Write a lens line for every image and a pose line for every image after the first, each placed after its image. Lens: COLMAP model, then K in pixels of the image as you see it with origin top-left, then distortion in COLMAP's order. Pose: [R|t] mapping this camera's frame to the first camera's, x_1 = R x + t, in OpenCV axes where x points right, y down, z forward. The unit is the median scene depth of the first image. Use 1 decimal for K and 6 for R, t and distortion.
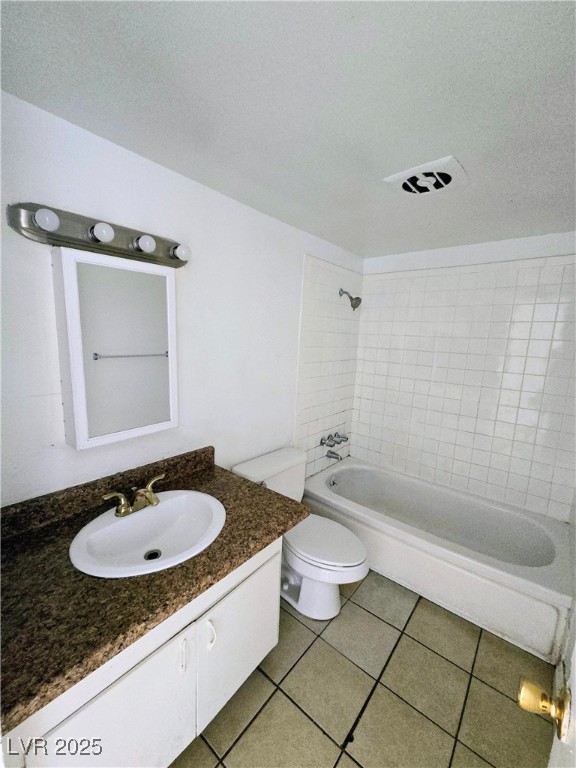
lens RADIAL K [[309.5, 0, 286.0], [0, 309.5, 384.9], [0, 0, 1]] dist [0.000320, -0.001591]
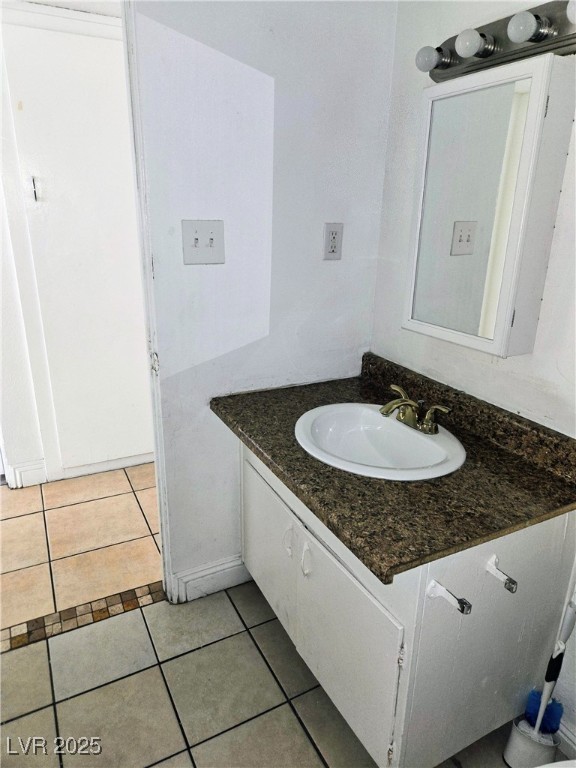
lens RADIAL K [[515.1, 0, 291.3], [0, 515.1, 382.4], [0, 0, 1]] dist [0.047784, -0.018705]
pose [[-0.377159, 0.261841, -0.888364, 0.762111], [-0.181966, 0.919556, 0.348289, -0.100937], [0.908097, 0.293013, -0.299172, 1.058121]]
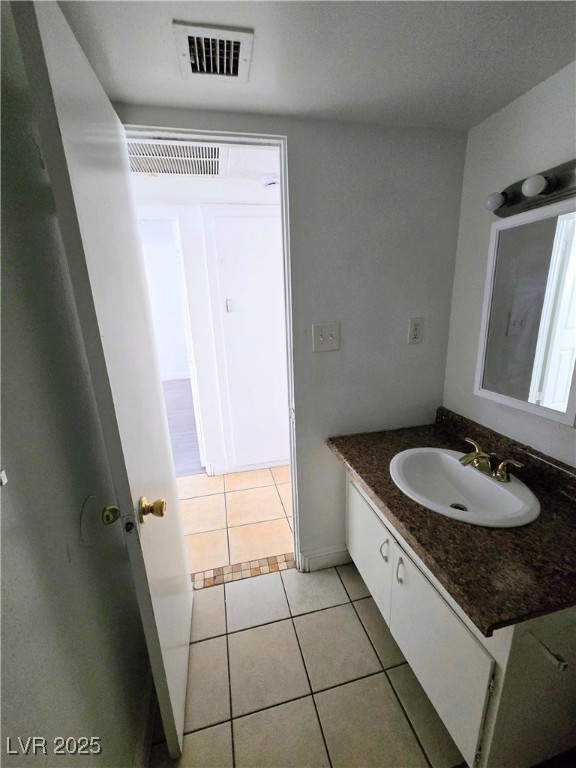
lens RADIAL K [[309.5, 0, 282.4], [0, 309.5, 382.2], [0, 0, 1]] dist [0.000320, -0.001591]
pose [[-0.607409, 0.200894, -0.768567, 0.636110], [-0.103308, 0.939302, 0.327167, -0.137713], [0.787643, 0.278123, -0.549787, 0.930179]]
